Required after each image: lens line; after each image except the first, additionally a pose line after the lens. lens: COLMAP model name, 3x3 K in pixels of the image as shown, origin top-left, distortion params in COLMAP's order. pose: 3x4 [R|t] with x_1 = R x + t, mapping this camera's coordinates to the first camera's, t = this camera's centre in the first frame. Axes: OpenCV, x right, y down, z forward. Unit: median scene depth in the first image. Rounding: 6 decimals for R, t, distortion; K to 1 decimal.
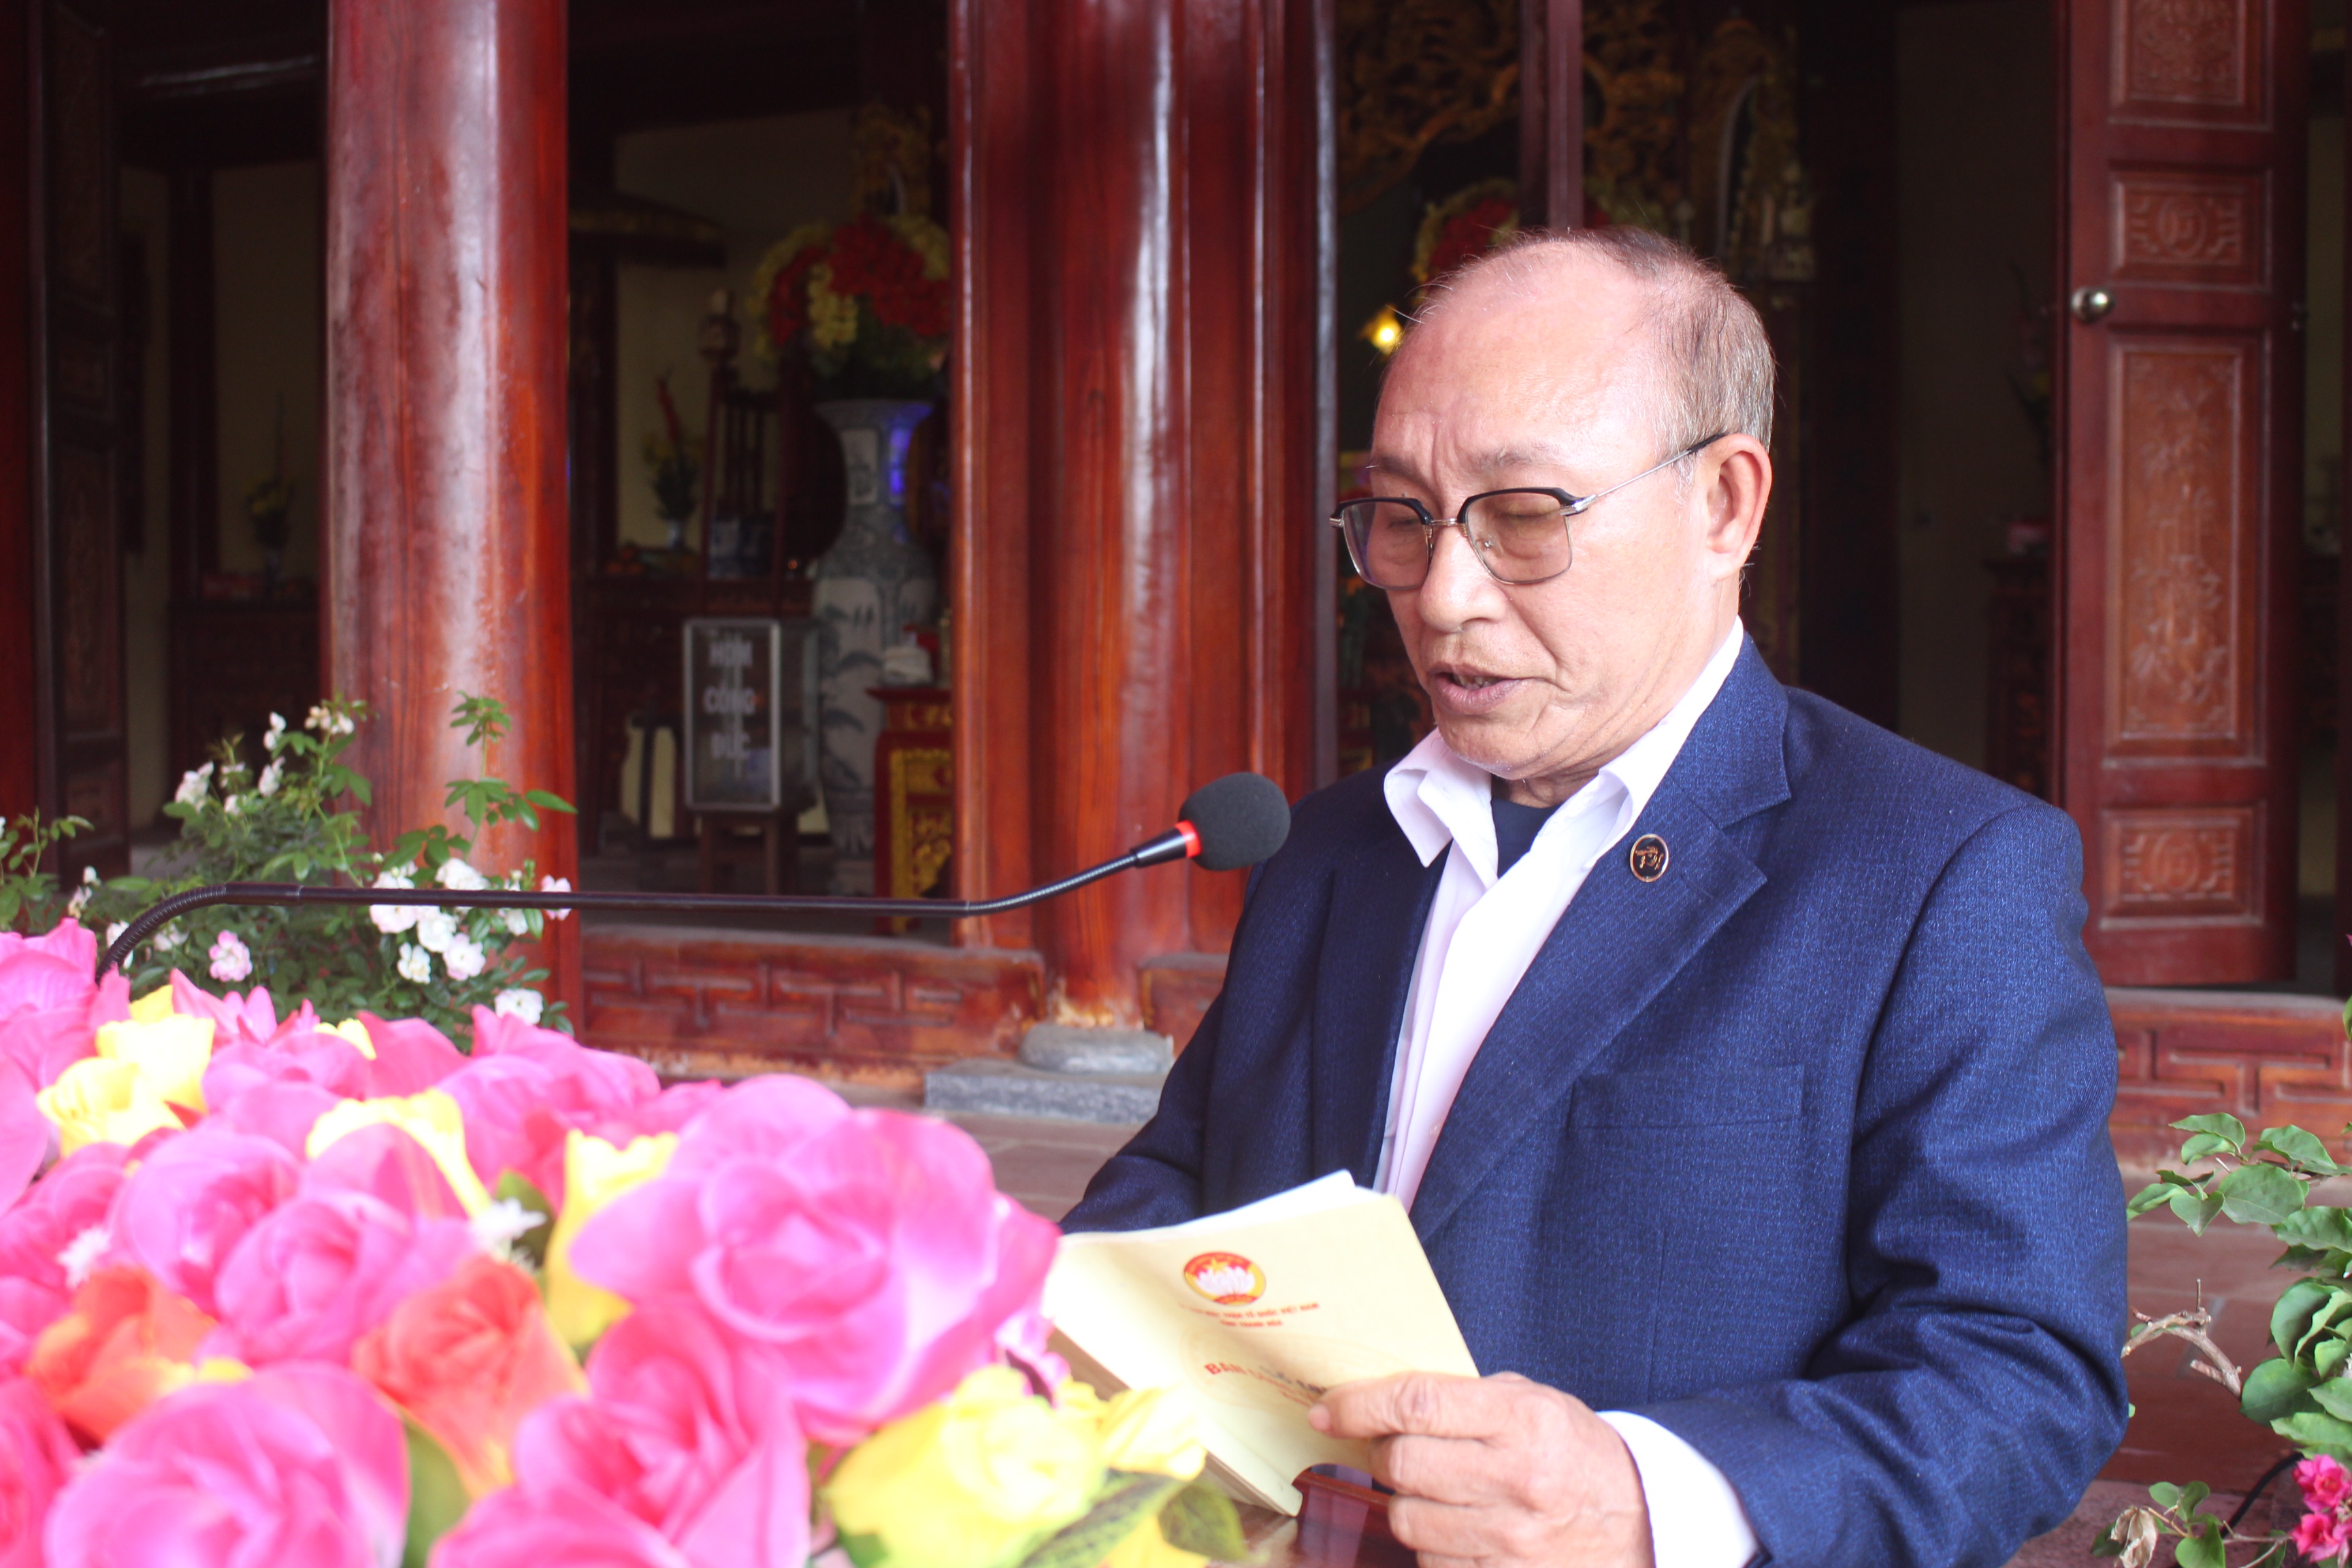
lens RADIAL K [[2915.7, 0, 1176.0], [0, 2915.7, 784.0], [0, 0, 1]] dist [0.004451, 0.006505]
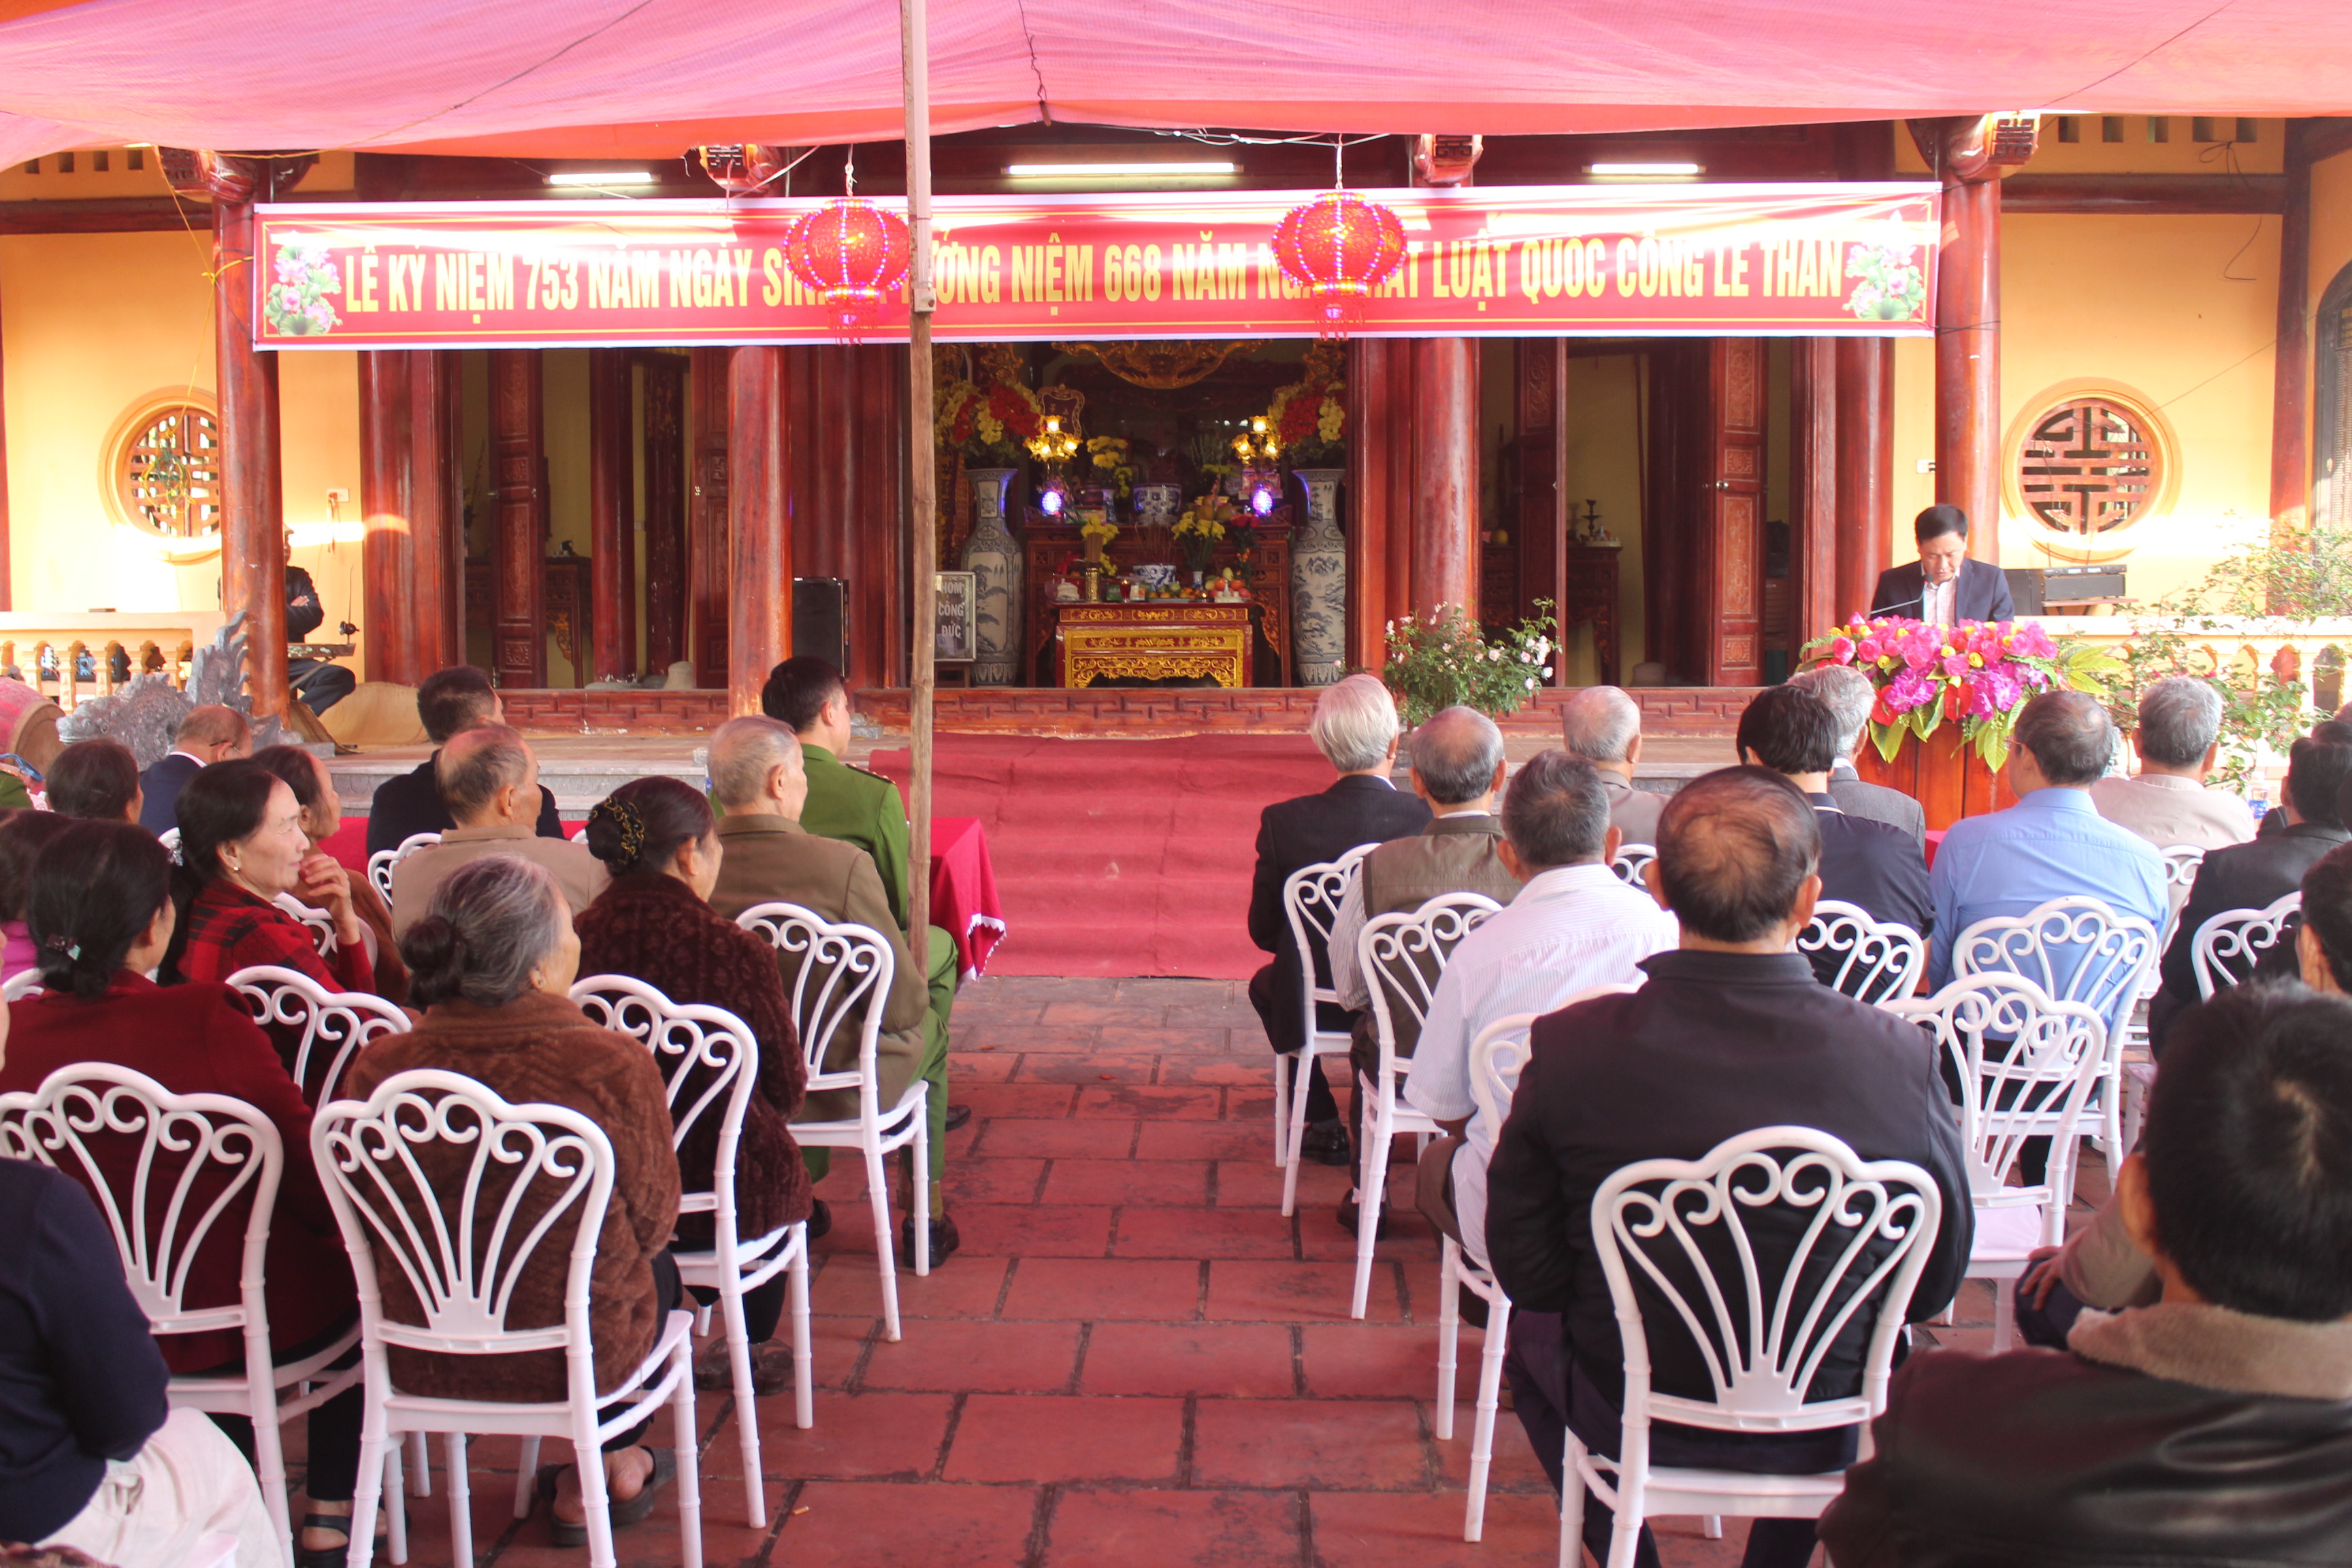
lens RADIAL K [[2307.2, 0, 1176.0], [0, 2307.2, 784.0], [0, 0, 1]] dist [-0.092990, 0.030731]
pose [[0.920166, -0.032033, 0.390217, -1.286319], [0.016742, 0.998955, 0.042525, 0.056866], [-0.391171, -0.032597, 0.919740, -1.181672]]
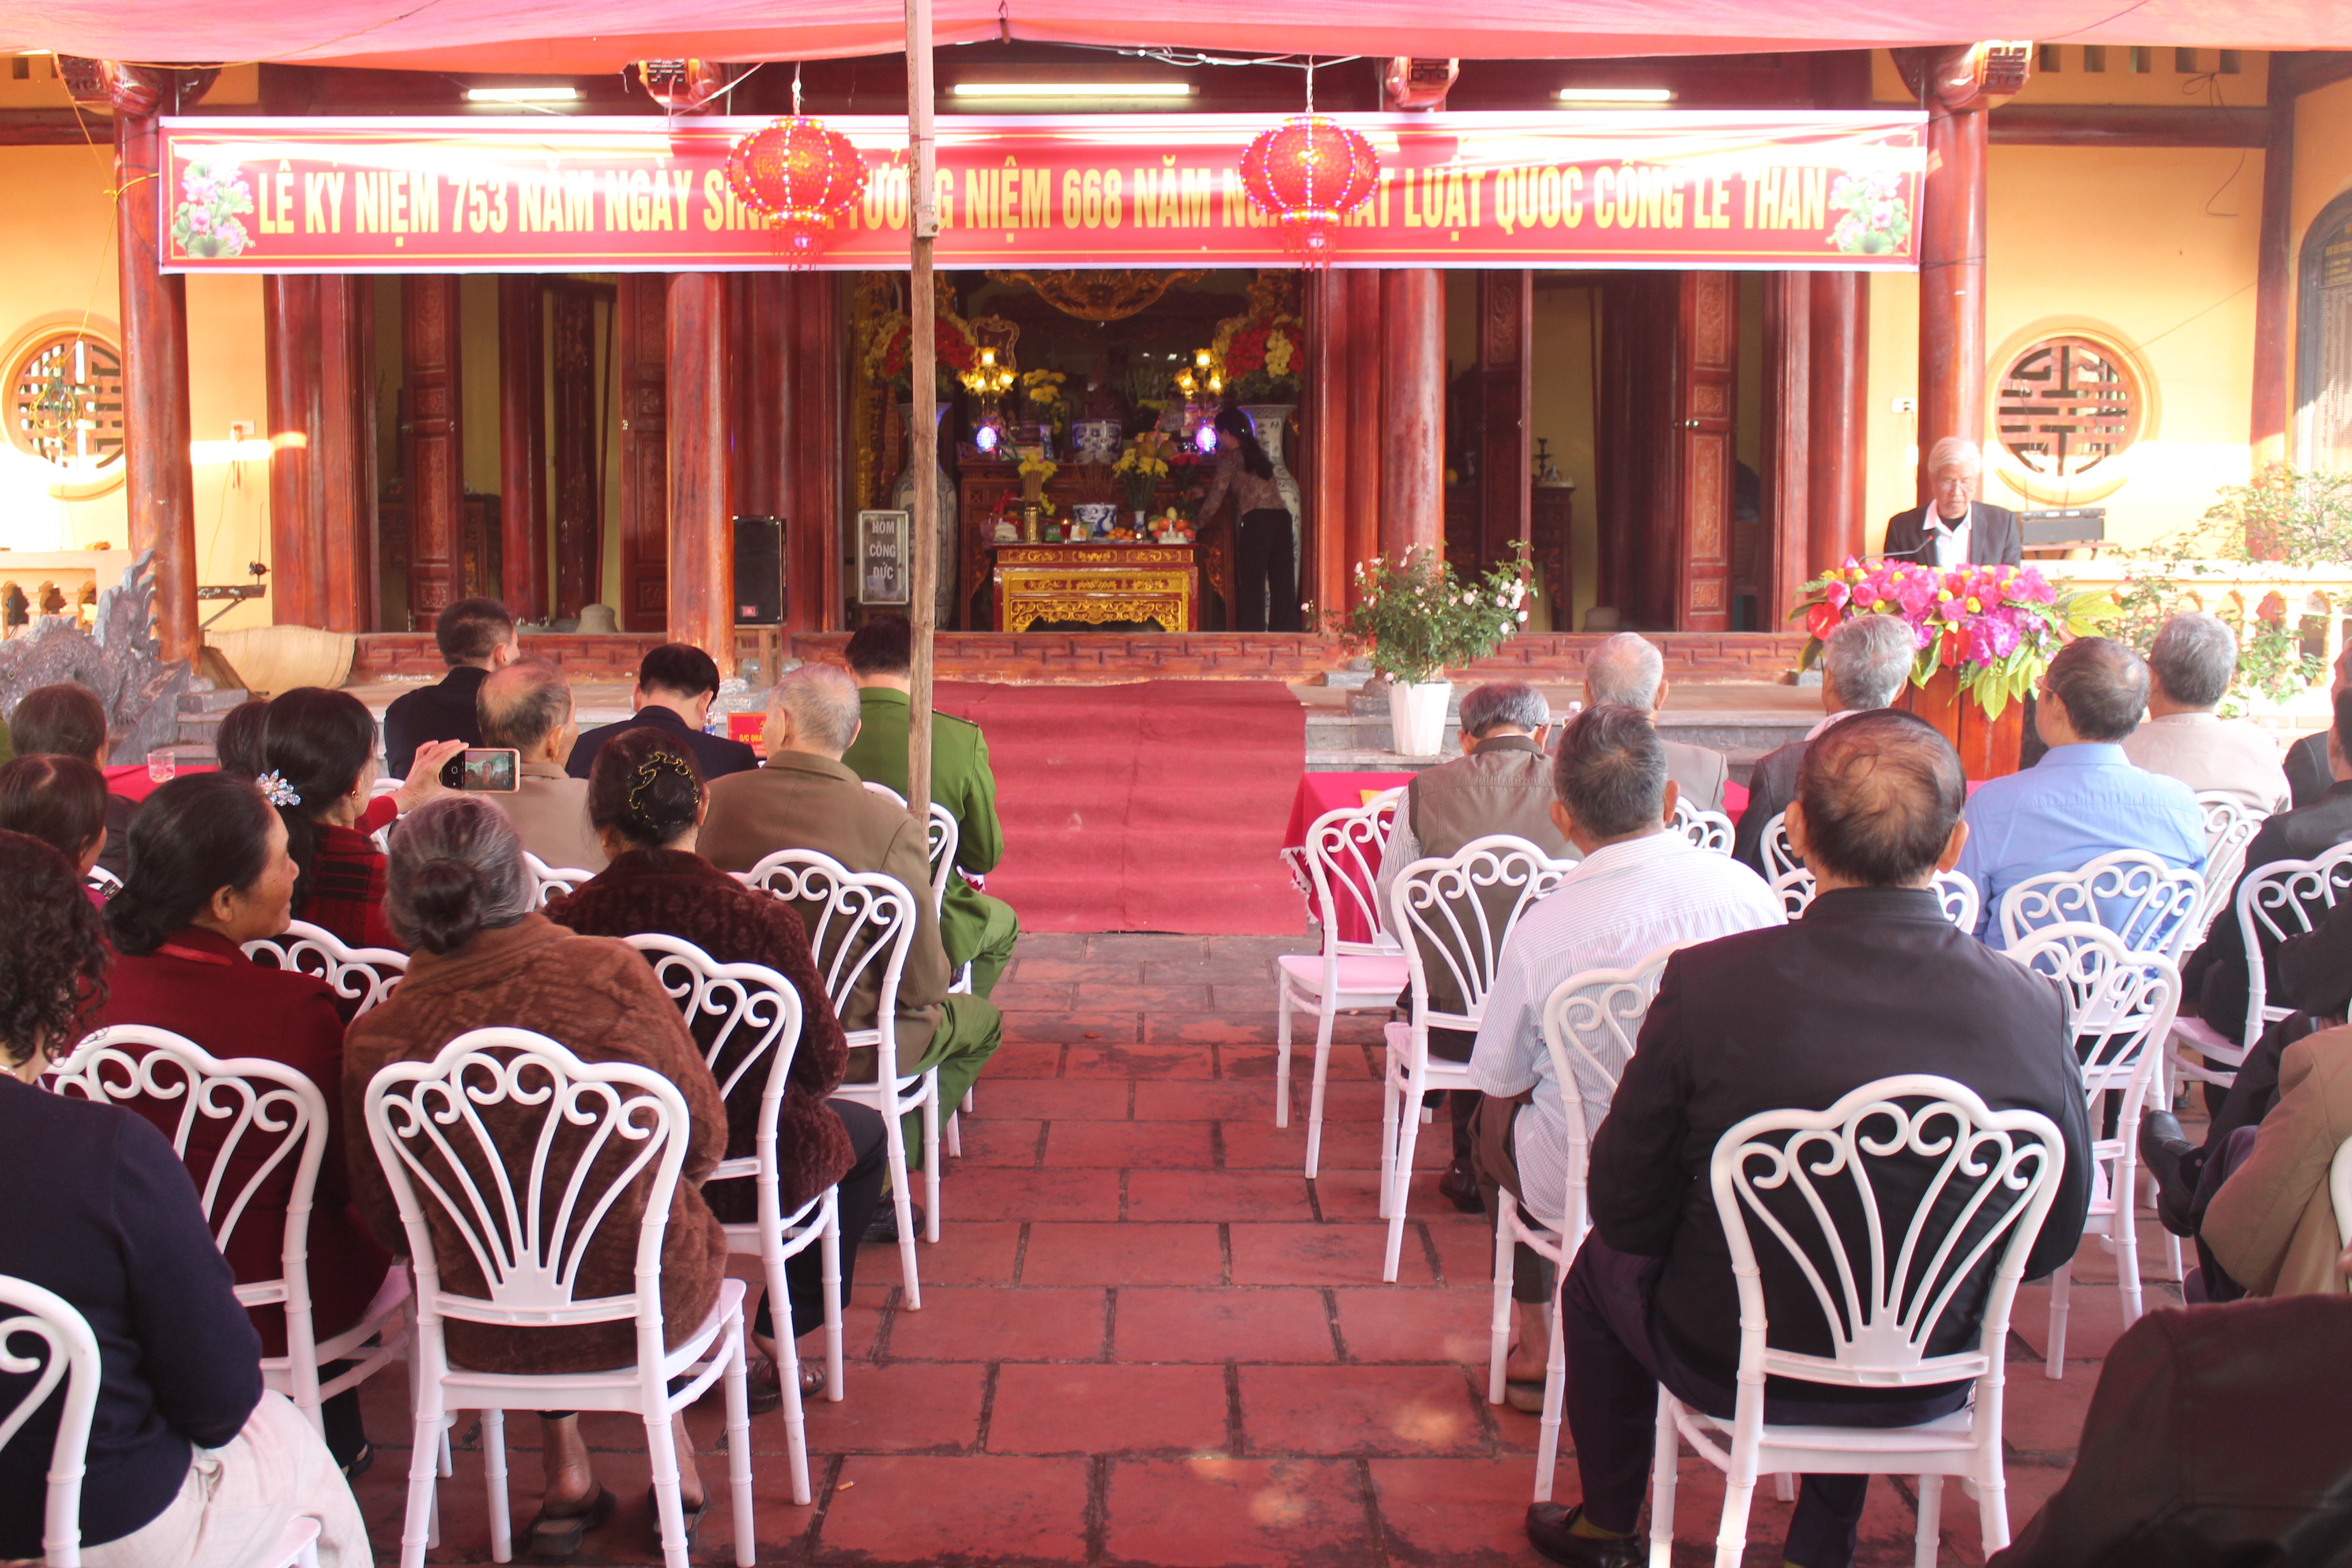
lens RADIAL K [[2398.6, 0, 1176.0], [0, 2398.6, 784.0], [0, 0, 1]] dist [-0.090722, 0.040540]
pose [[0.902622, -0.041349, 0.428443, -1.341292], [0.015115, 0.997806, 0.064456, 0.056743], [-0.430168, -0.051703, 0.901267, -1.159802]]
